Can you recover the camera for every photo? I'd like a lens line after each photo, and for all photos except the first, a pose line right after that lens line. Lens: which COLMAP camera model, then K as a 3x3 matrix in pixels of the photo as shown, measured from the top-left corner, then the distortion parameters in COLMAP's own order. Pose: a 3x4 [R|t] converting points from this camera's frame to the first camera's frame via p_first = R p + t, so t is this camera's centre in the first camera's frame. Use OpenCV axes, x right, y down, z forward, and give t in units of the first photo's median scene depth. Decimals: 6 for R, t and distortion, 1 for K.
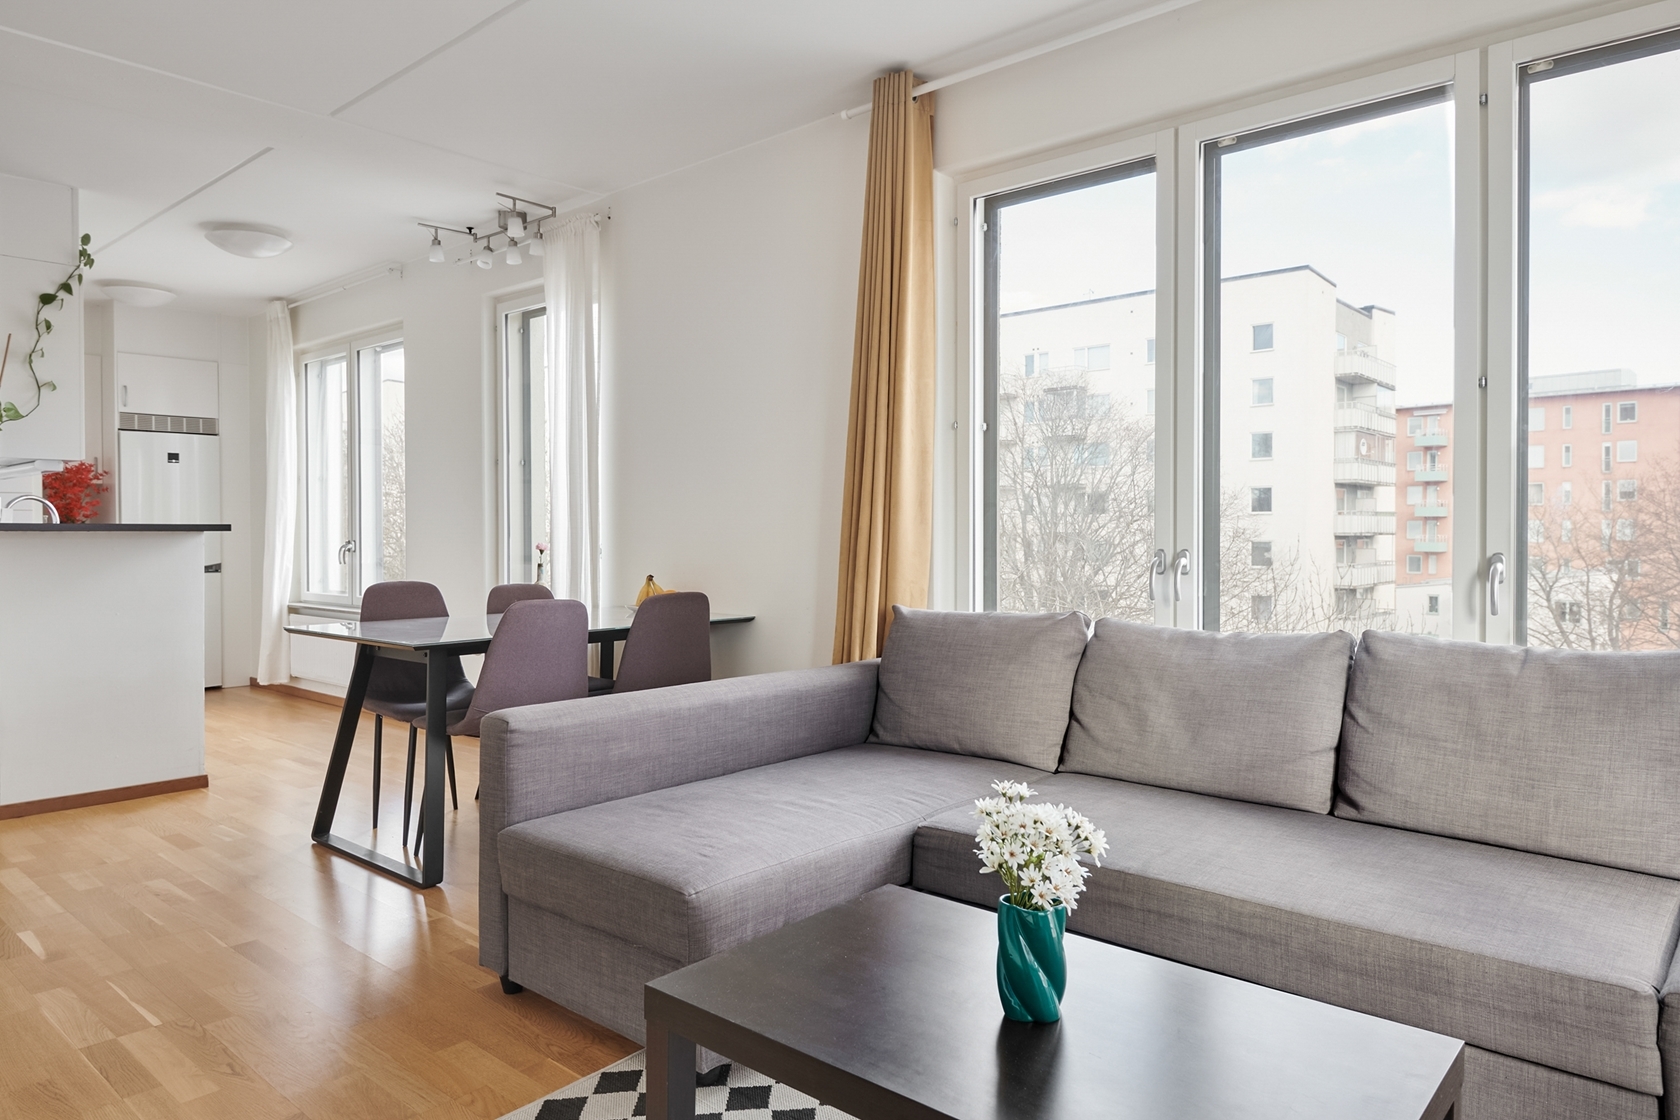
lens RADIAL K [[1071.7, 0, 836.5], [0, 1071.7, 556.0], [0, 0, 1]] dist [0.032094, -0.033562]
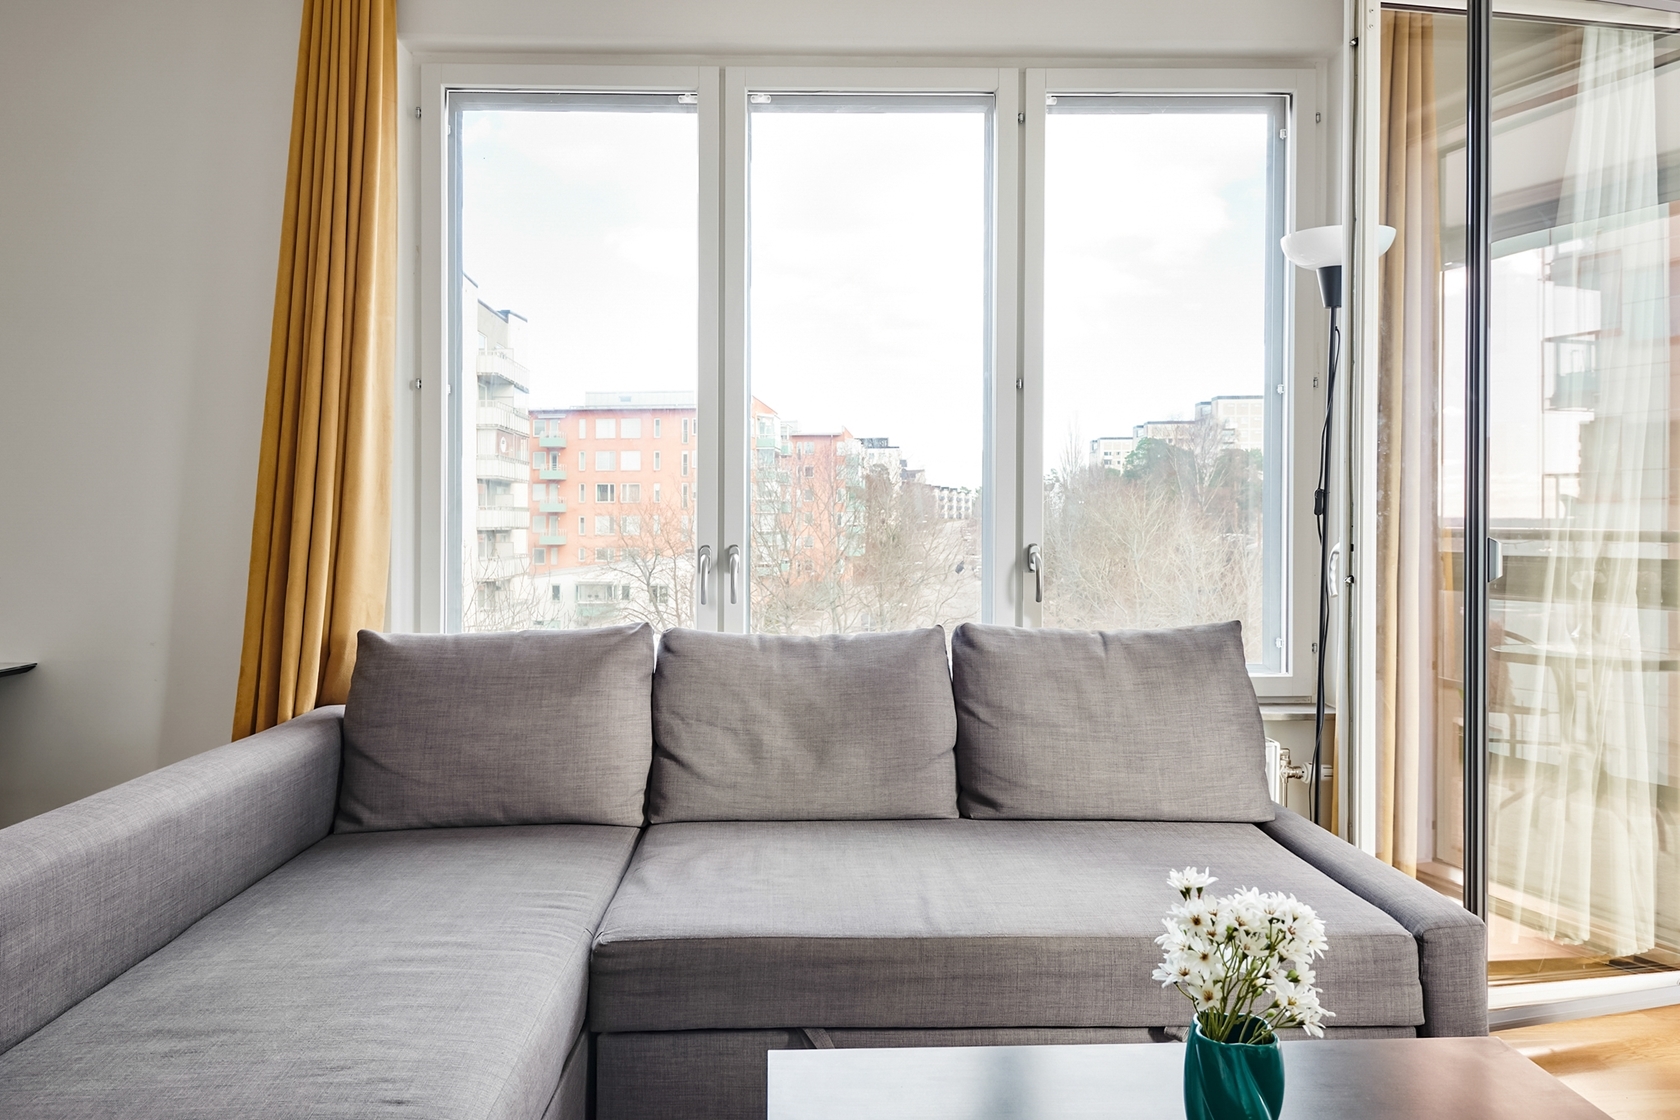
lens RADIAL K [[1097.2, 0, 813.9], [0, 1097.2, 534.6], [0, 0, 1]] dist [0.040674, -0.037146]
pose [[0.733964, -0.008800, 0.679132, -0.265714], [0.019238, 0.999784, -0.007836, -0.007005], [-0.678916, 0.018817, 0.733975, 0.315550]]
